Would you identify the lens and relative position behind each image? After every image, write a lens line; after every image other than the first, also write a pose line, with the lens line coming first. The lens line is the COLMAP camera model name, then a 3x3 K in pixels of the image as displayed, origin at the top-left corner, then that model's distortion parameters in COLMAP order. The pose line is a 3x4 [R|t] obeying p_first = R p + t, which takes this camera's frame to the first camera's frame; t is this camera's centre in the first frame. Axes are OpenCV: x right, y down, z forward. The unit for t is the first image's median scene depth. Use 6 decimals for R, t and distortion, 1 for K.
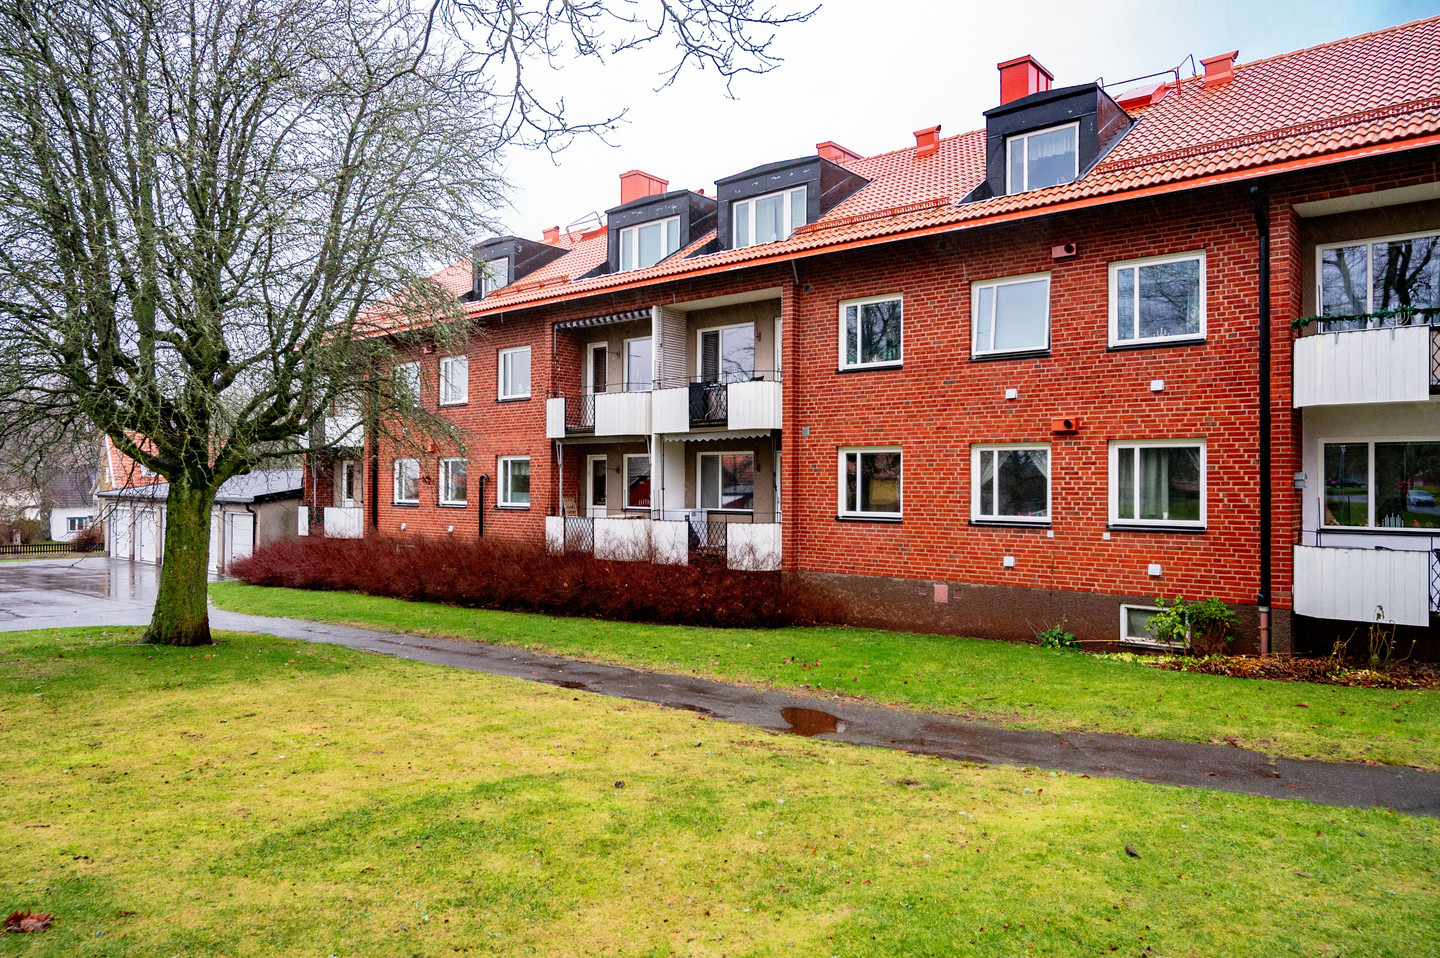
lens RADIAL K [[961.9, 0, 720.0], [0, 961.9, 479.0], [0, 0, 1]] dist [-0.009888, -0.000782]
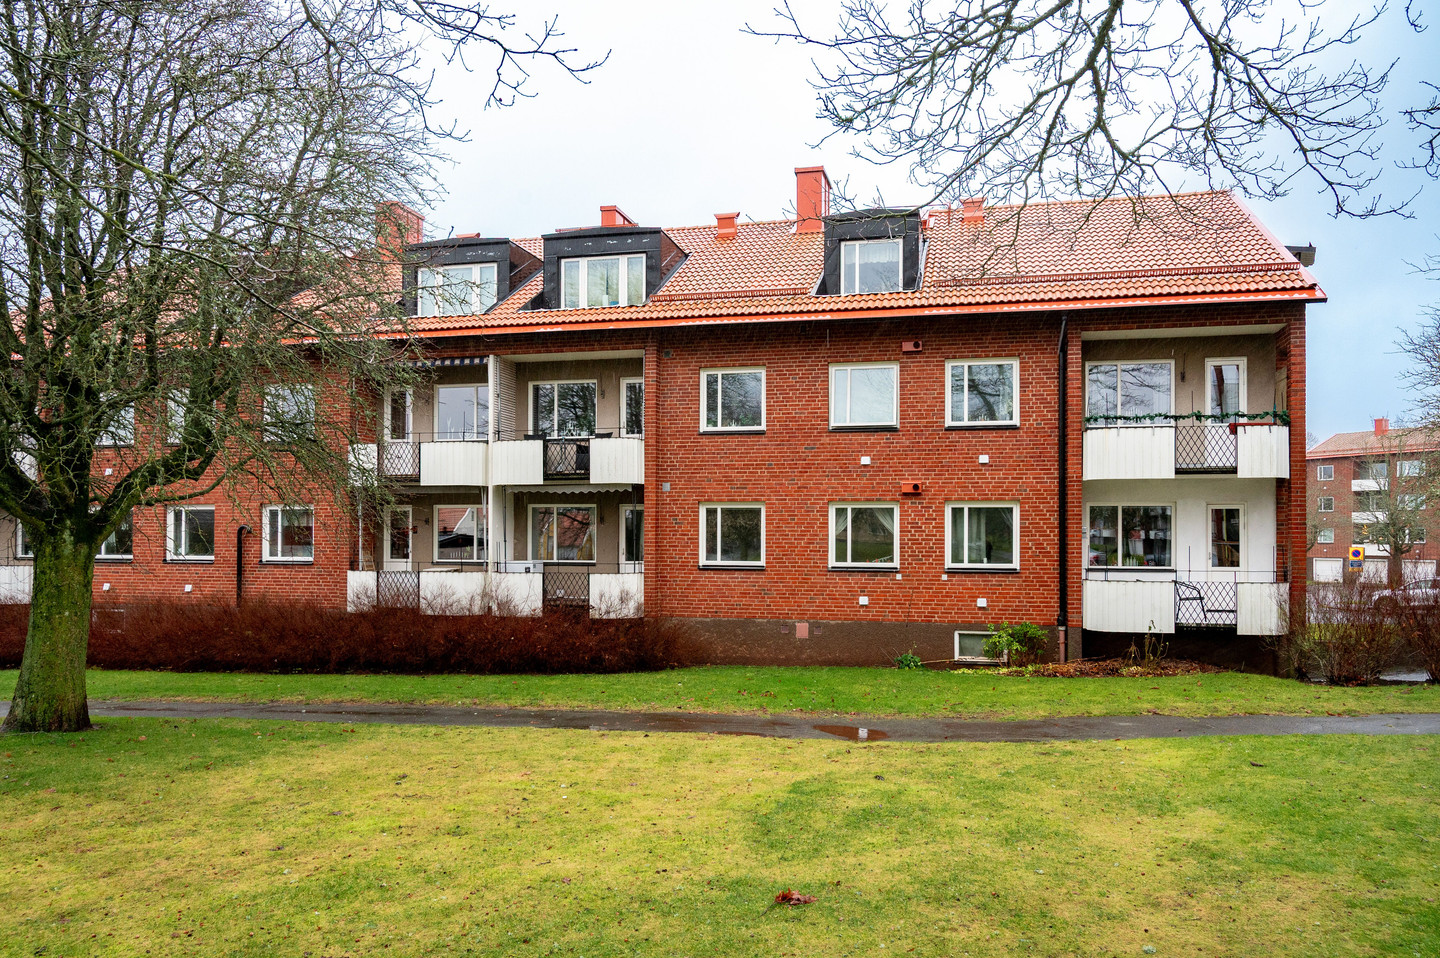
lens RADIAL K [[1006.0, 0, 720.2], [0, 1006.0, 534.8], [0, 0, 1]] dist [-0.015397, 0.000151]
pose [[0.886172, -0.000152, 0.463356, -0.438924], [-0.001802, 0.999991, 0.003775, -0.000527], [-0.463353, -0.004180, 0.886164, -0.026883]]
